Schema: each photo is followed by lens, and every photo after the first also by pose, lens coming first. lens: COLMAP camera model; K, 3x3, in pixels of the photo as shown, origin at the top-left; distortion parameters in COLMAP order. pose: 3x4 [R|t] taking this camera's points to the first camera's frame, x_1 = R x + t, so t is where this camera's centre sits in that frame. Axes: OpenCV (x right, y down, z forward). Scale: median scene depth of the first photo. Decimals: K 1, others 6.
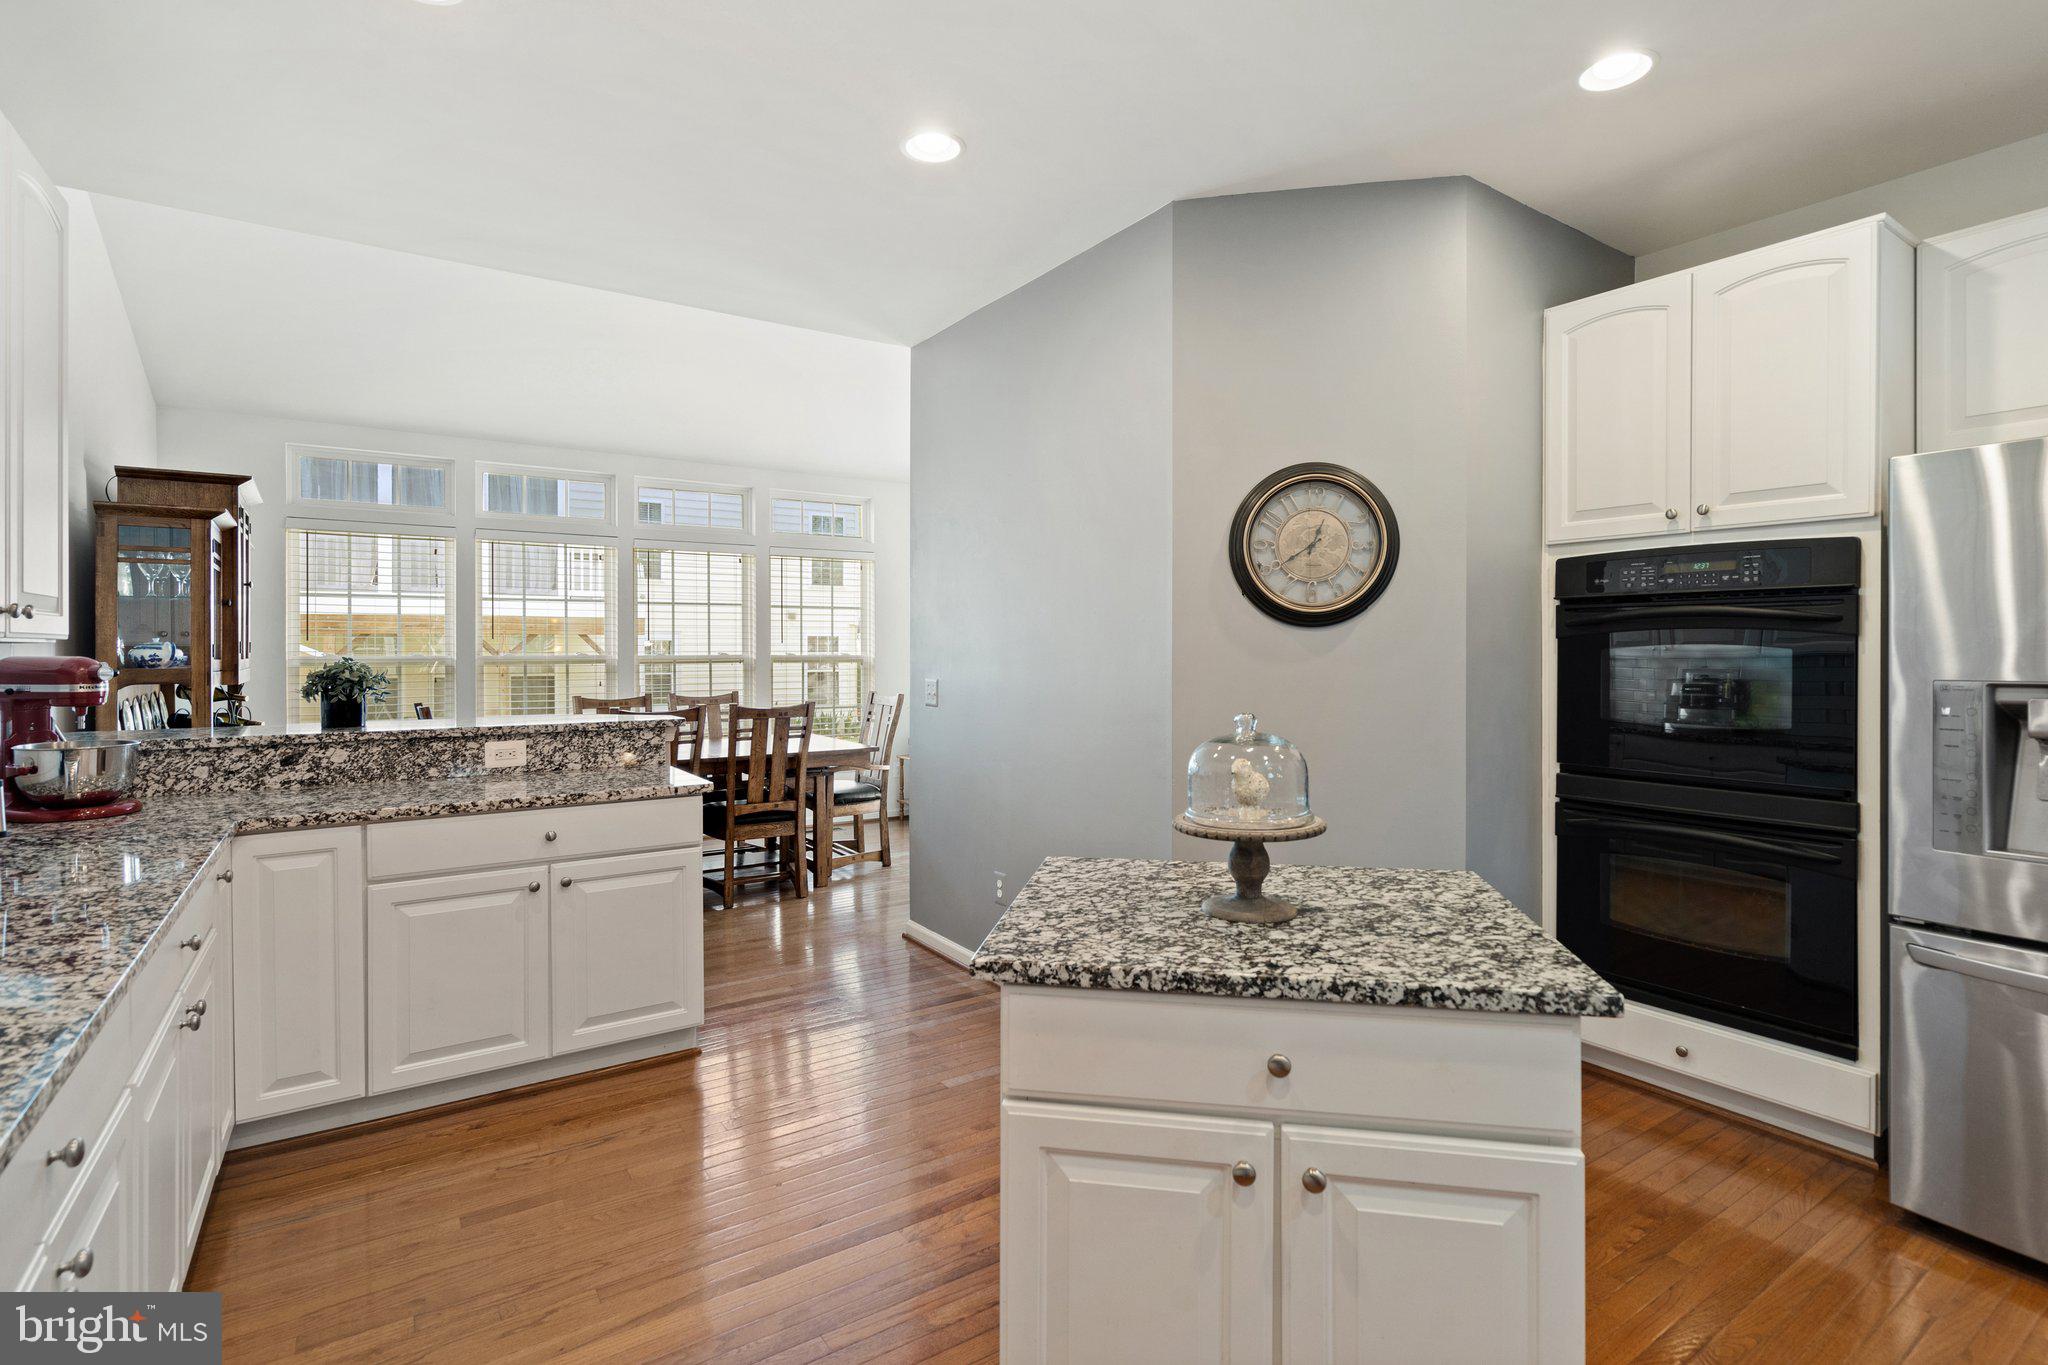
lens RADIAL K [[954.6, 0, 1021.5], [0, 954.6, 658.4], [0, 0, 1]] dist [0.000495, 0.002468]
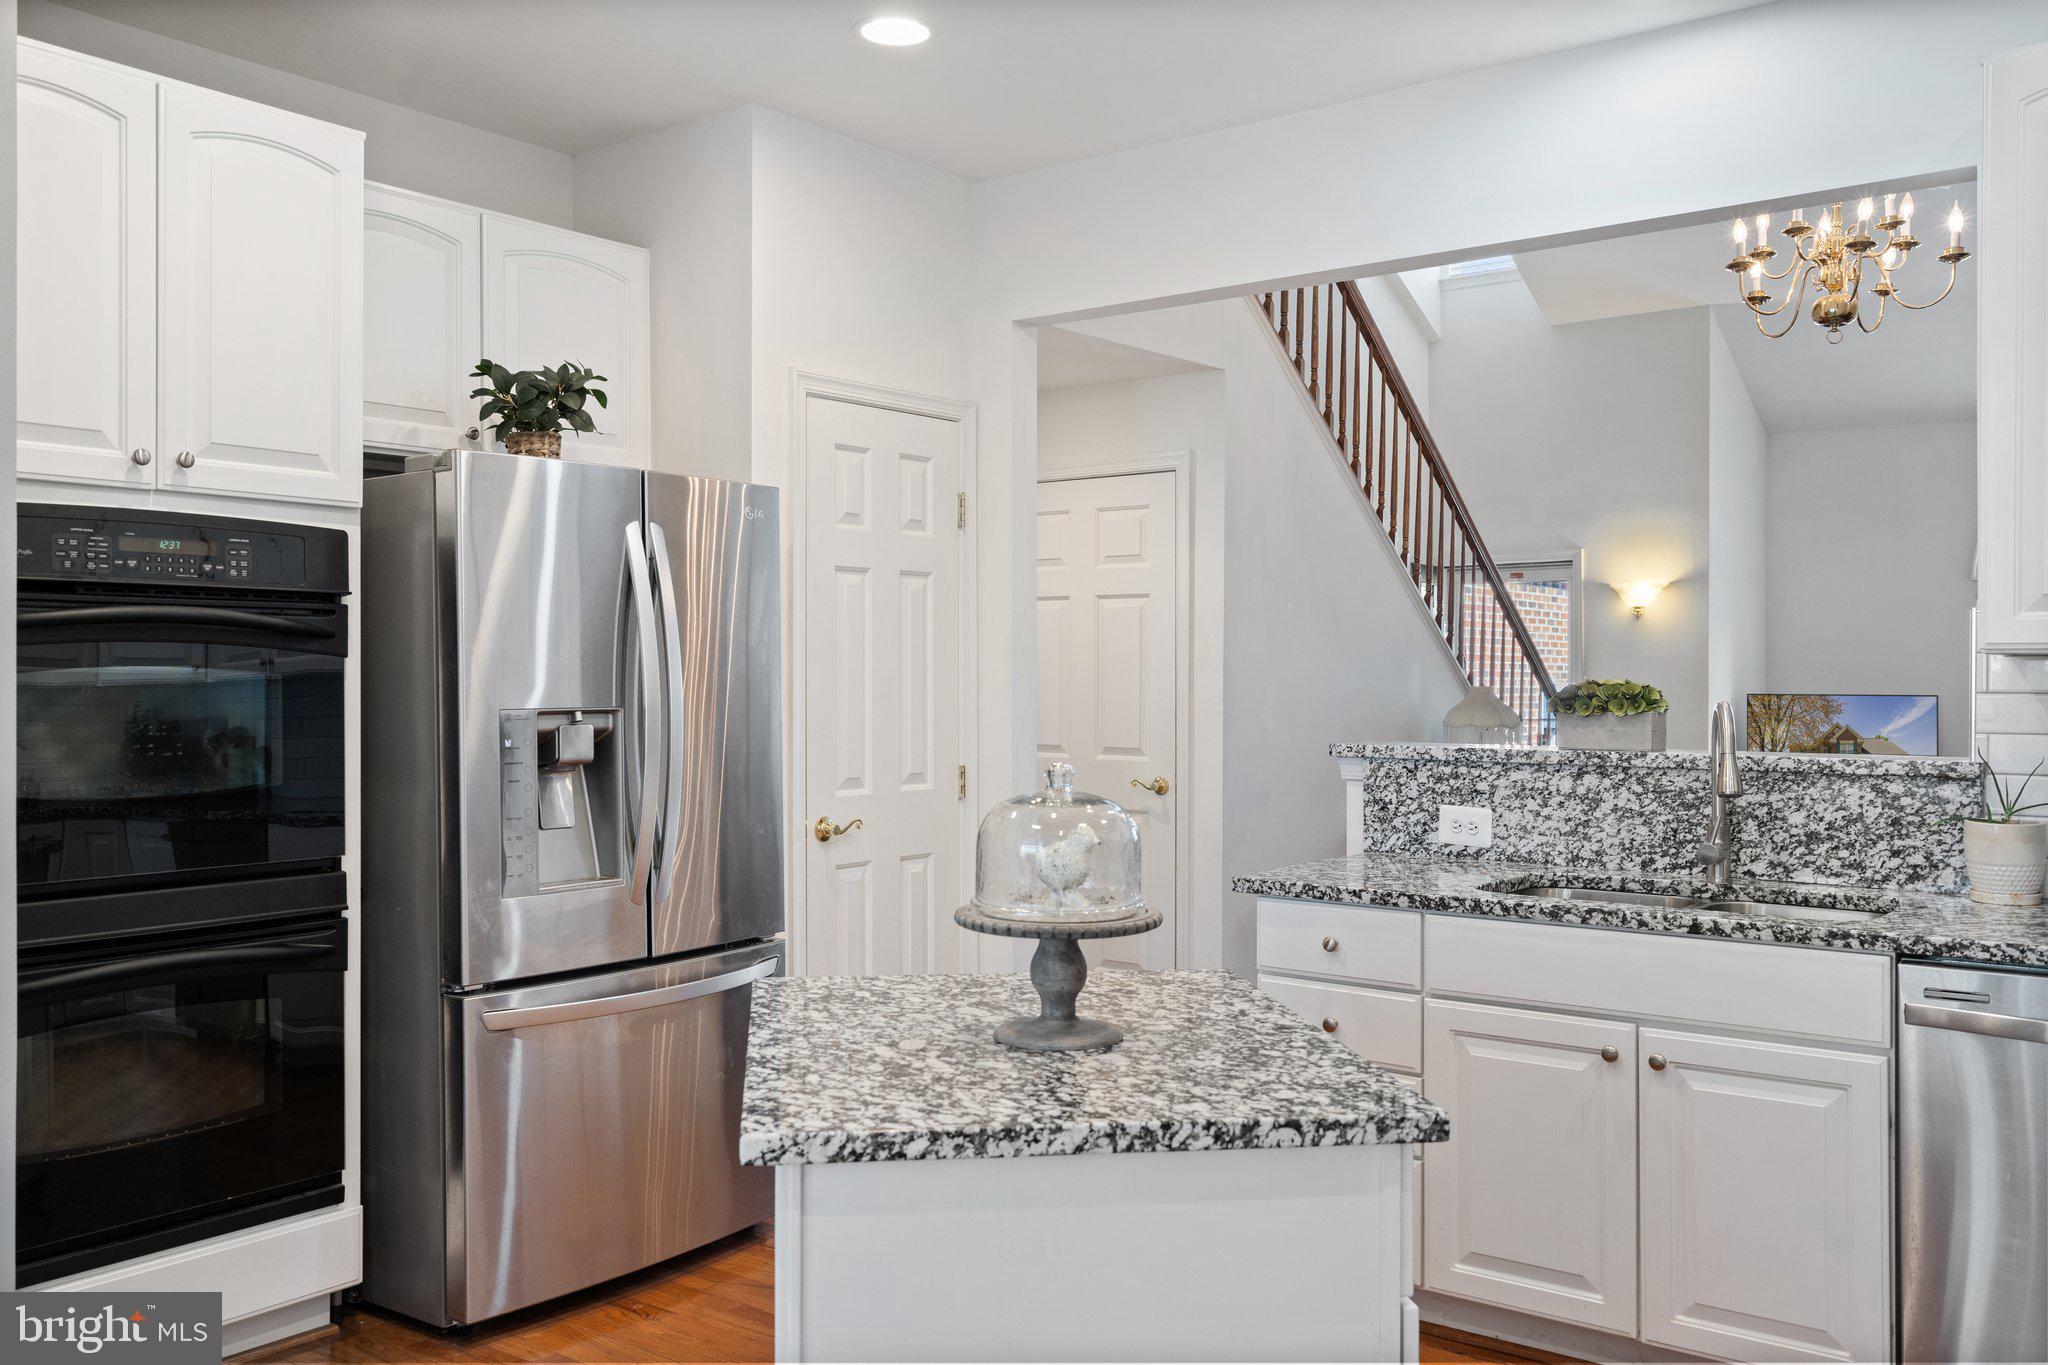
lens RADIAL K [[1779.1, 0, 1013.2], [0, 1779.1, 699.7], [0, 0, 1]] dist [0.027510, -0.002790]
pose [[-0.302618, -0.011645, 0.953041, -0.563330], [0.006559, 0.999876, 0.014300, -0.005495], [-0.953089, 0.010579, -0.302505, 0.757474]]
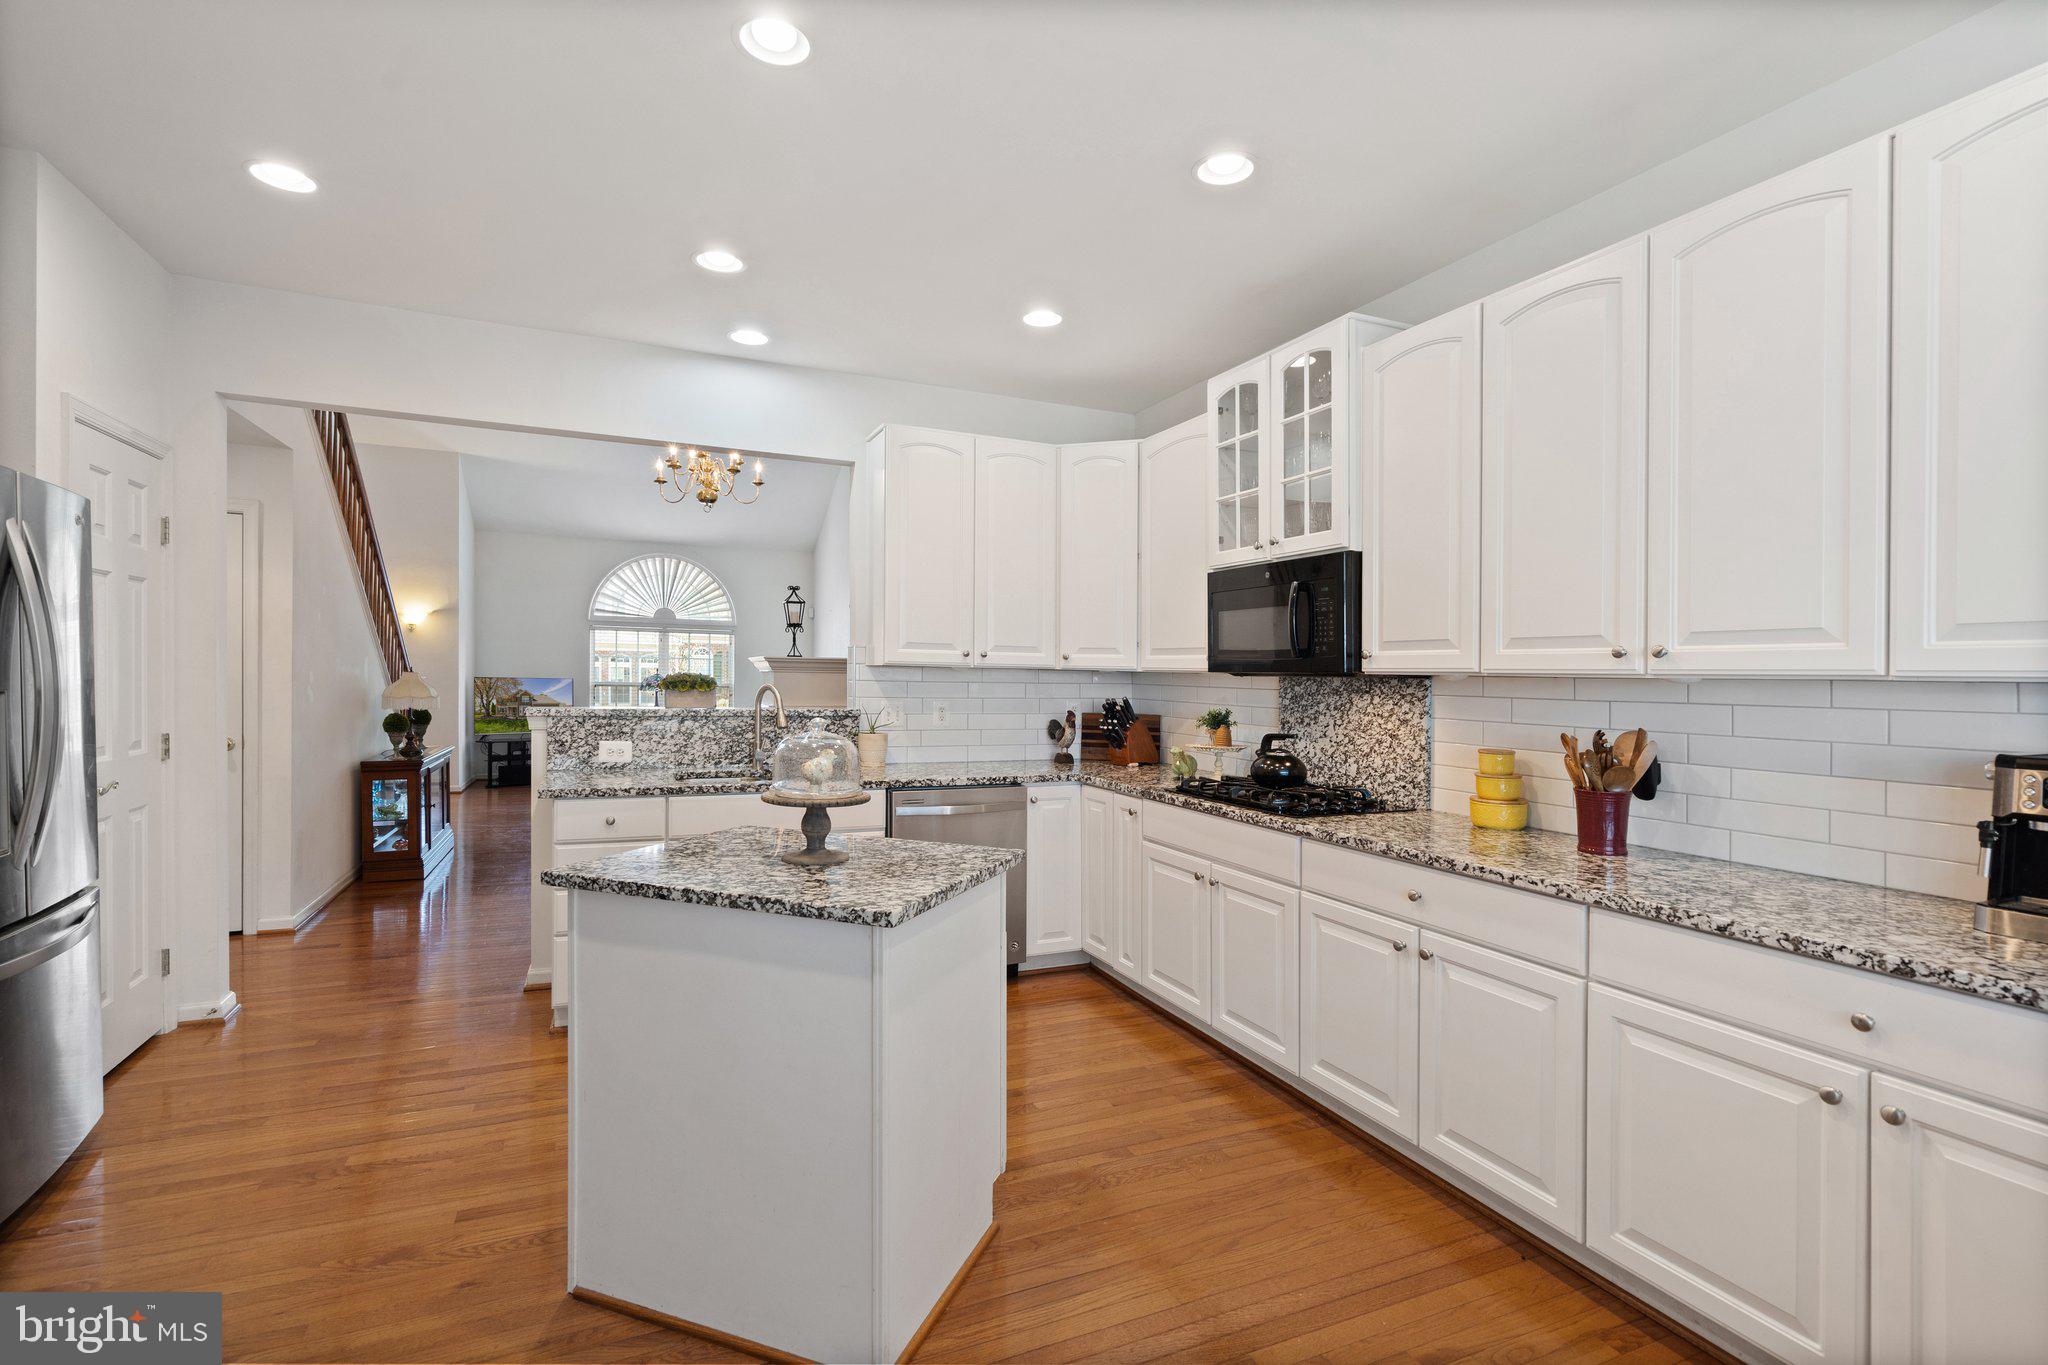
lens RADIAL K [[954.6, 0, 1044.8], [0, 954.6, 683.4], [0, 0, 1]] dist [0.000495, 0.002468]
pose [[-0.986438, -0.016793, 0.163272, -0.171293], [-0.014690, 0.999793, 0.014080, -0.010330], [-0.163475, 0.011491, -0.986481, 1.241704]]
